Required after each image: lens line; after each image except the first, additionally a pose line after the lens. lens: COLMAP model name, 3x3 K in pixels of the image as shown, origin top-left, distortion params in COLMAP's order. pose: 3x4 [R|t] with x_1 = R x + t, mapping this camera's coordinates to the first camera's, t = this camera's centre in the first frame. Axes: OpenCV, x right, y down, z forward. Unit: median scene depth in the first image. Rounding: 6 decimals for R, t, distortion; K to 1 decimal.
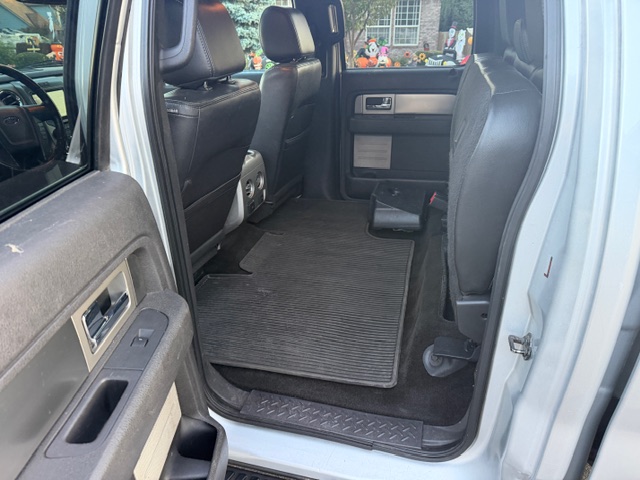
lens RADIAL K [[465.5, 0, 315.3], [0, 465.5, 239.1], [0, 0, 1]] dist [0.038178, -0.049542]
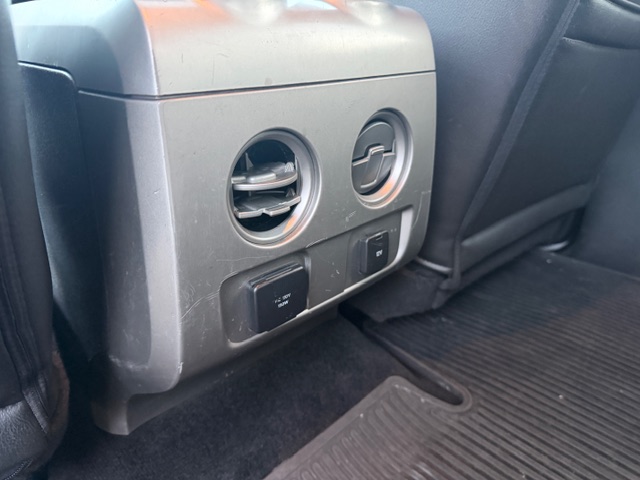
lens RADIAL K [[465.5, 0, 320.7], [0, 465.5, 238.7], [0, 0, 1]] dist [0.038178, -0.049542]
pose [[0.866405, 0.233897, -0.441175, -0.040178], [-0.240303, 0.969779, 0.042225, -0.079217], [0.437718, 0.069432, 0.896427, 0.665927]]
